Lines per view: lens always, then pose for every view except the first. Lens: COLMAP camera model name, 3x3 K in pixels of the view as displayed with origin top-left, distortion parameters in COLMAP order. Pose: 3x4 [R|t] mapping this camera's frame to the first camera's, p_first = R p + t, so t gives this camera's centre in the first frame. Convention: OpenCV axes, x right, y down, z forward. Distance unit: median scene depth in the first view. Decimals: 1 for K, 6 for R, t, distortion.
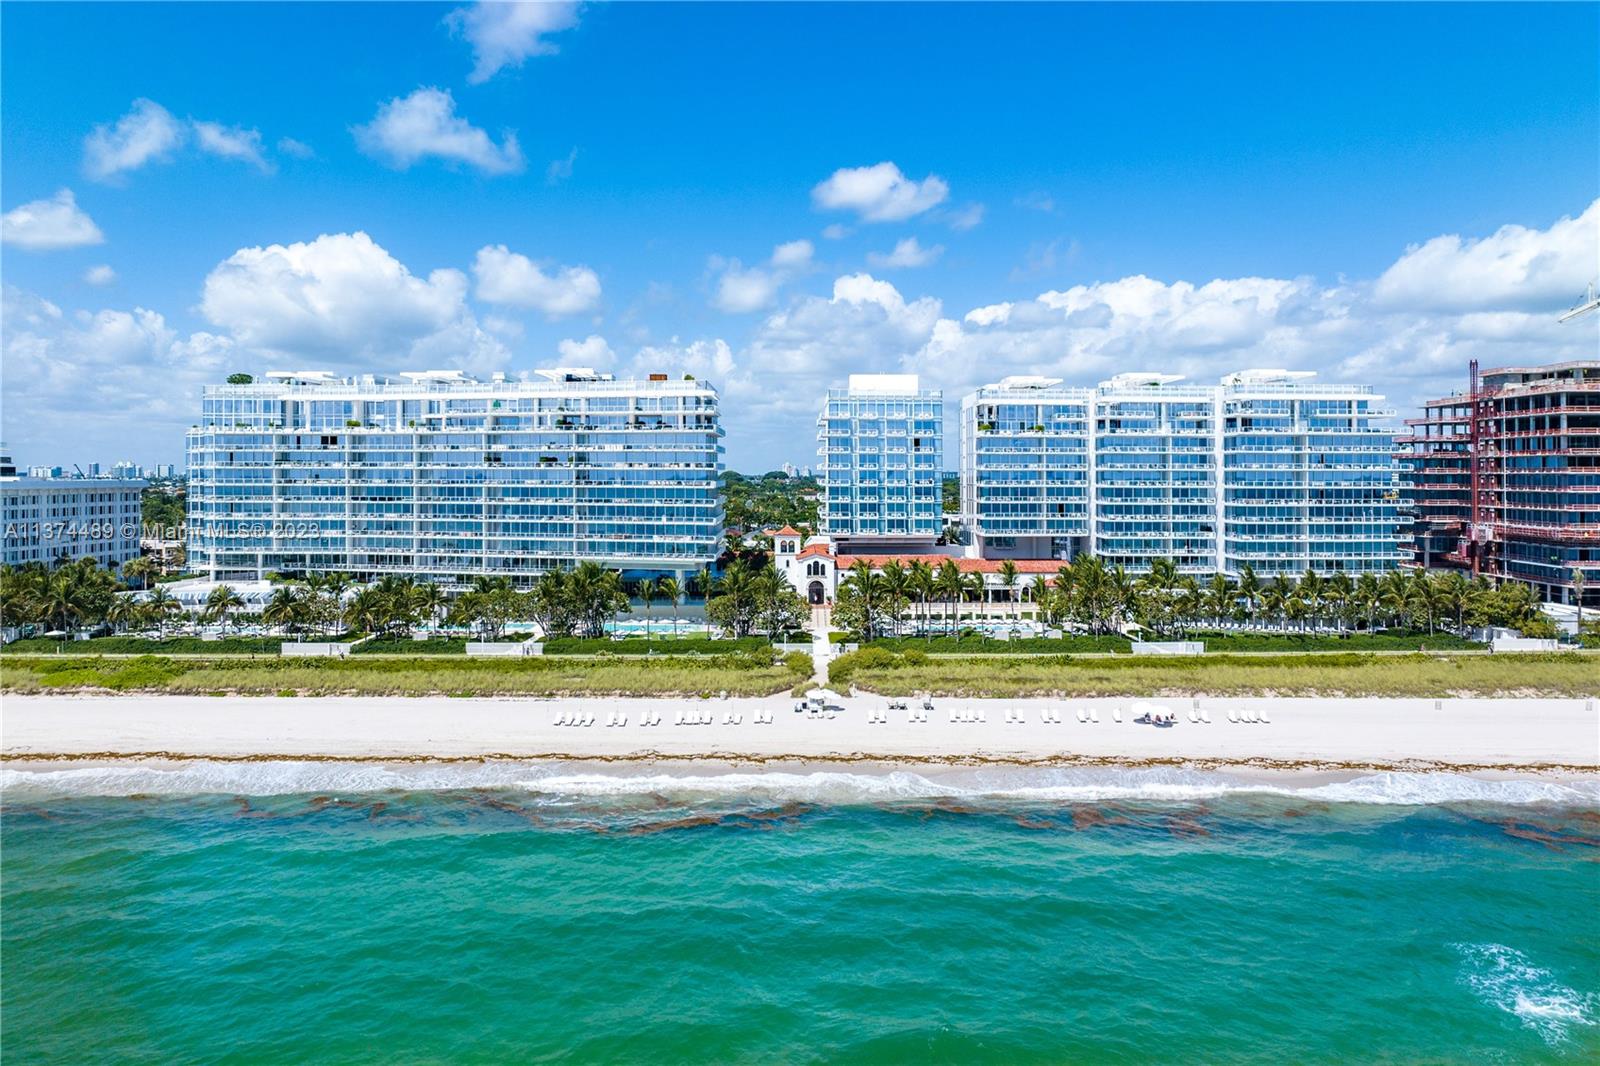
lens RADIAL K [[1217.9, 0, 916.6], [0, 1217.9, 471.4], [0, 0, 1]] dist [-0.034141, 0.017079]
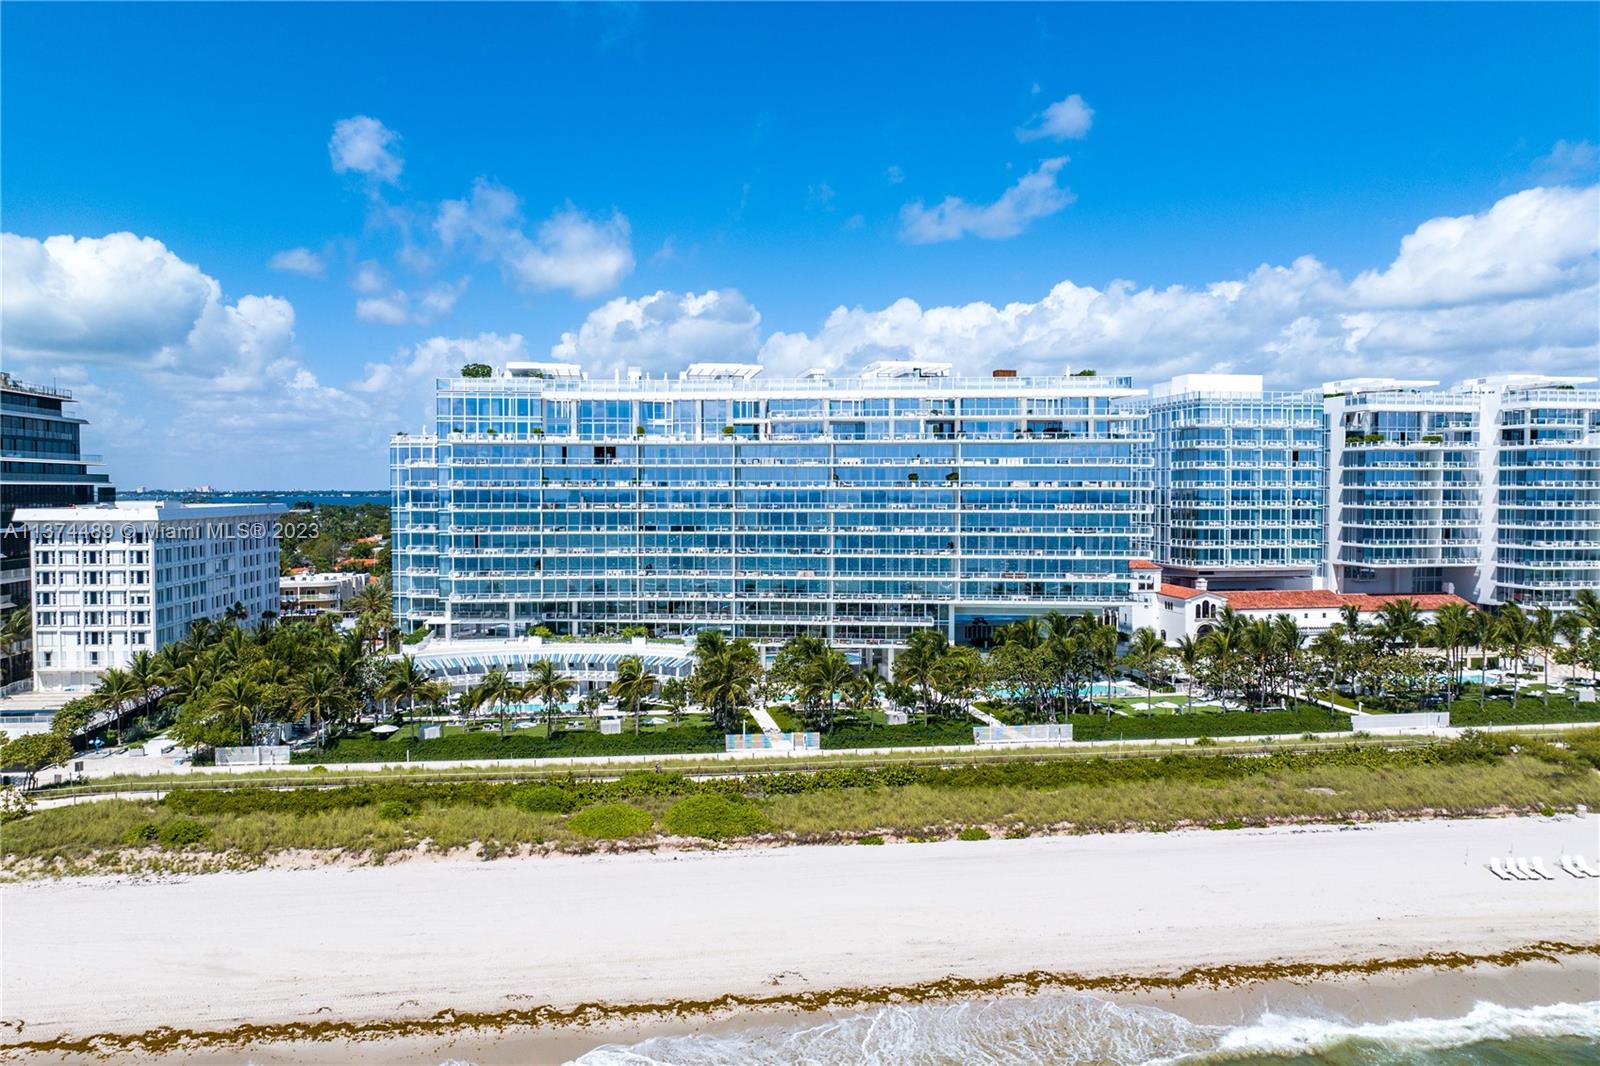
lens RADIAL K [[1217.9, 0, 862.9], [0, 1217.9, 519.7], [0, 0, 1]] dist [-0.034141, 0.017079]
pose [[0.993359, -0.004983, 0.114950, -0.419004], [0.001464, 0.999528, 0.030682, -0.006417], [-0.115048, -0.030310, 0.992897, 0.220844]]
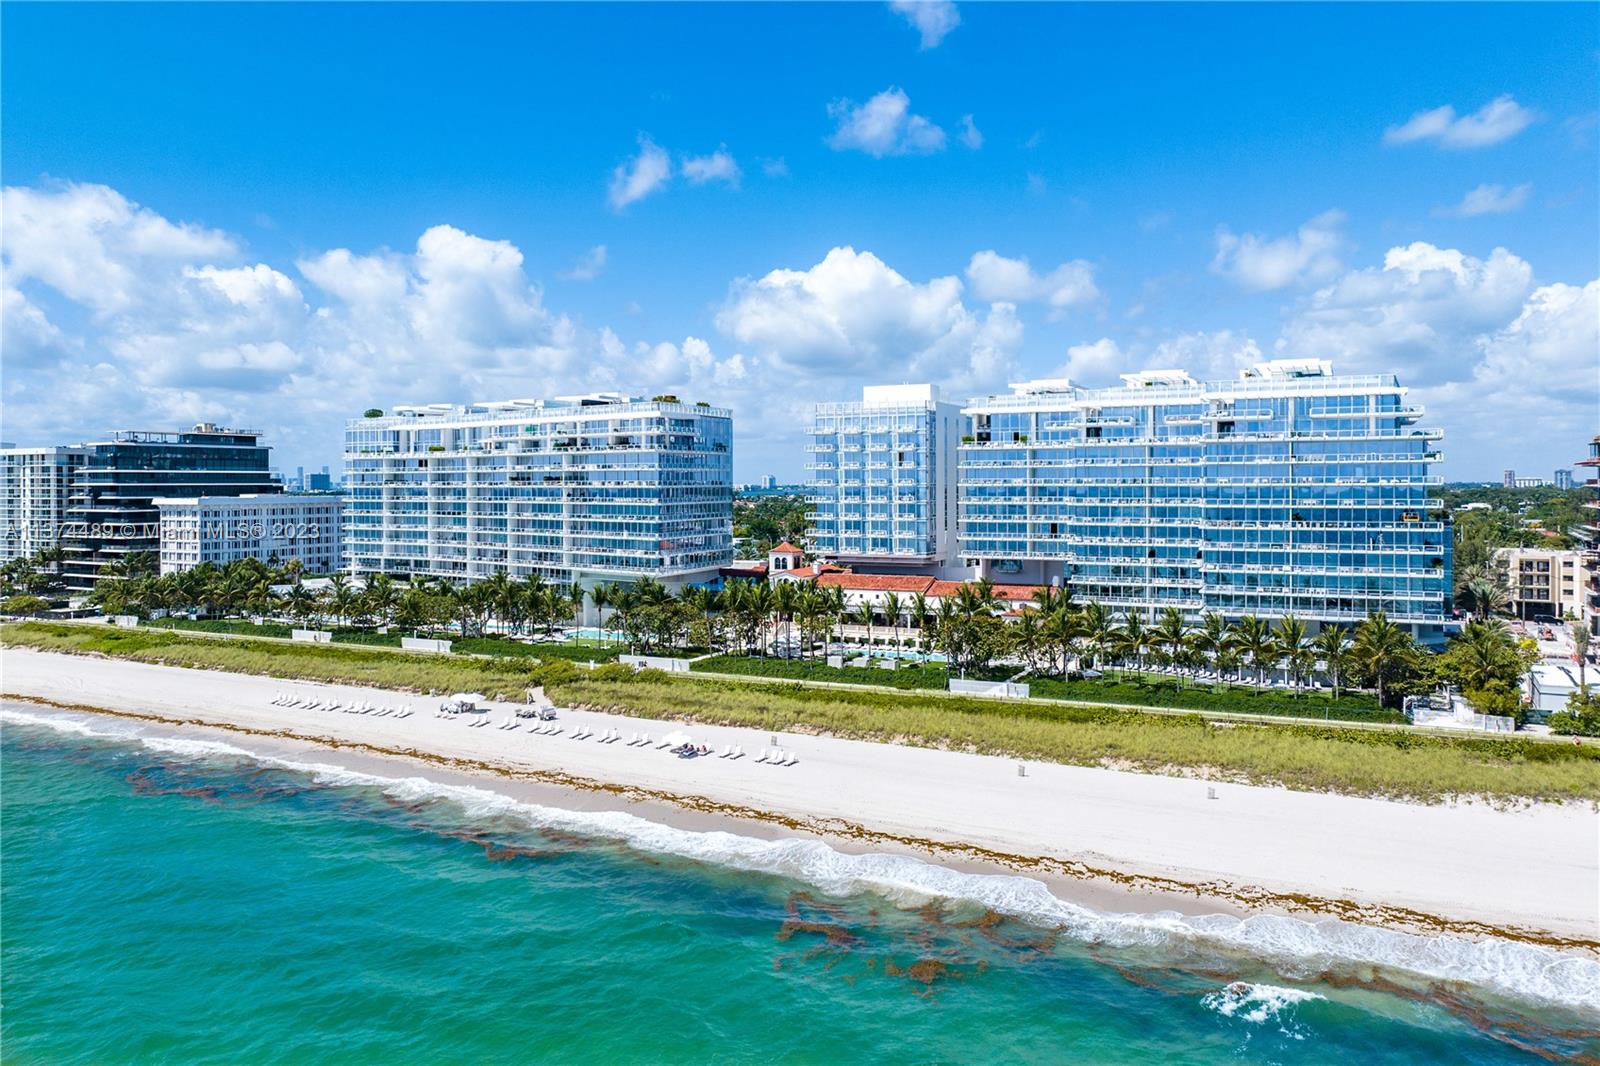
lens RADIAL K [[1292.6, 0, 769.3], [0, 1292.6, 507.4], [0, 0, 1]] dist [-0.034867, 0.012354]
pose [[0.858883, 0.004584, -0.512151, 0.459406], [0.006693, 0.999774, 0.020173, -0.005862], [0.512127, -0.020754, 0.858659, 0.089569]]
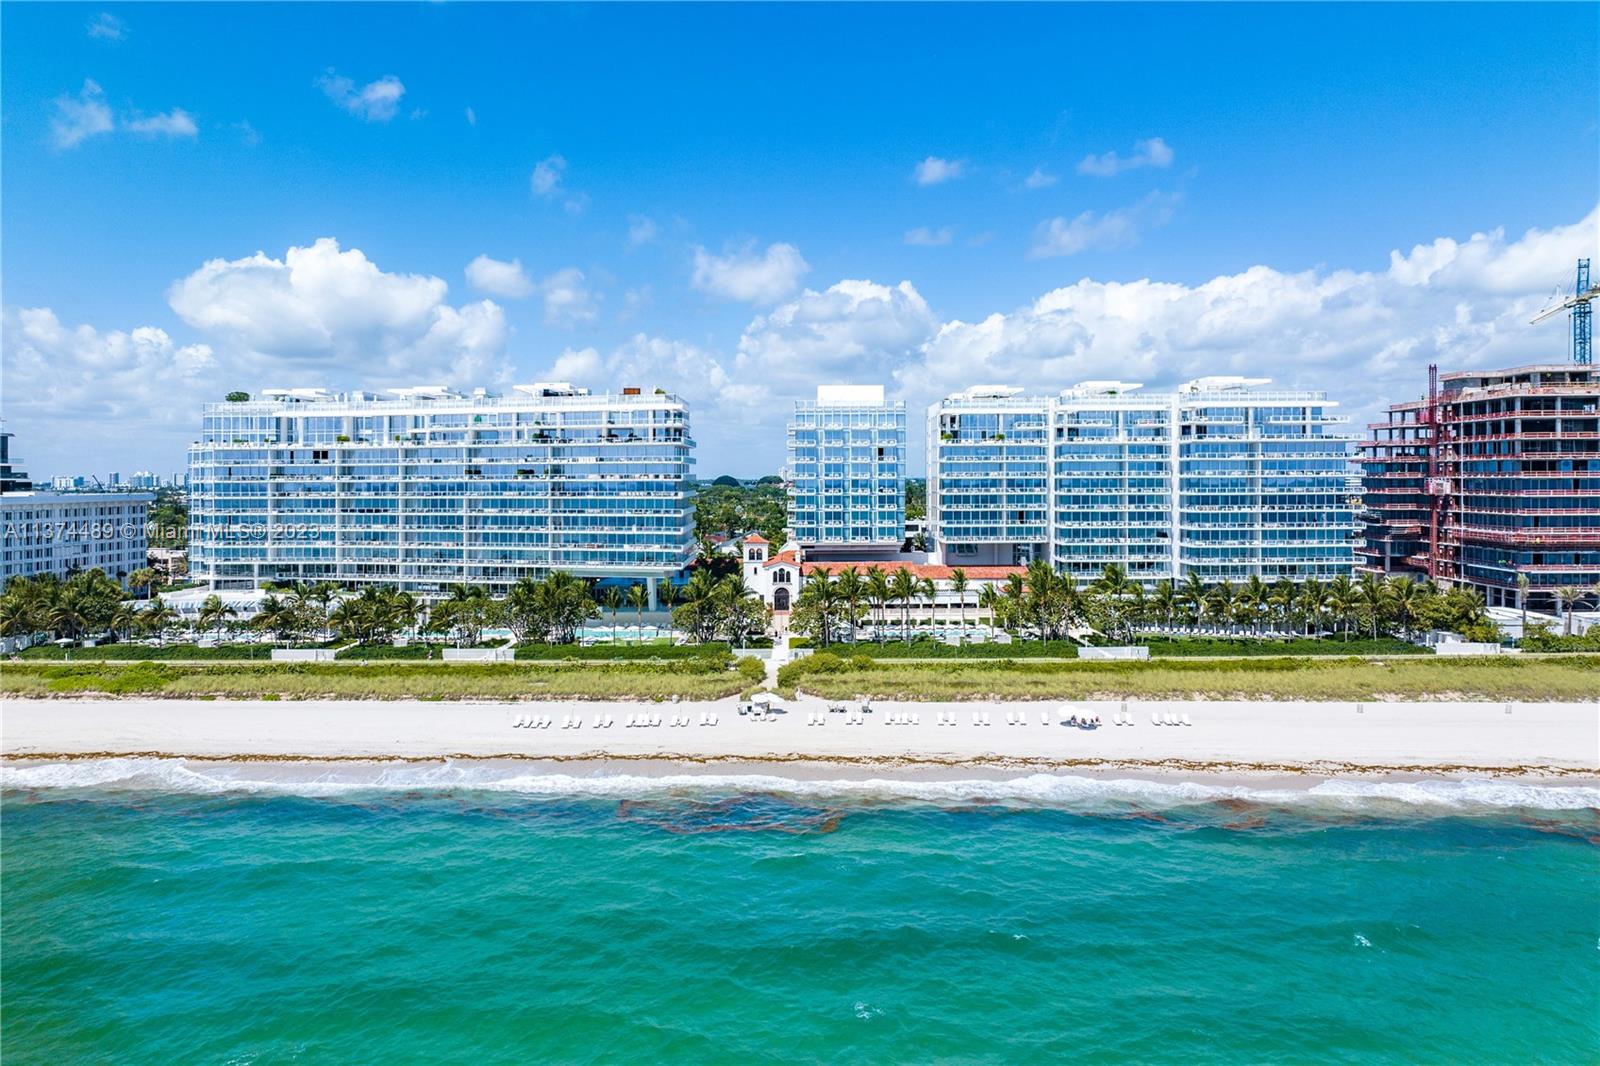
lens RADIAL K [[1217.9, 0, 868.2], [0, 1217.9, 447.4], [0, 0, 1]] dist [-0.034141, 0.017079]
pose [[0.999144, -0.008533, -0.040473, 0.034219], [0.007729, 0.999771, -0.019979, -0.007907], [0.040634, 0.019649, 0.998981, -0.034693]]
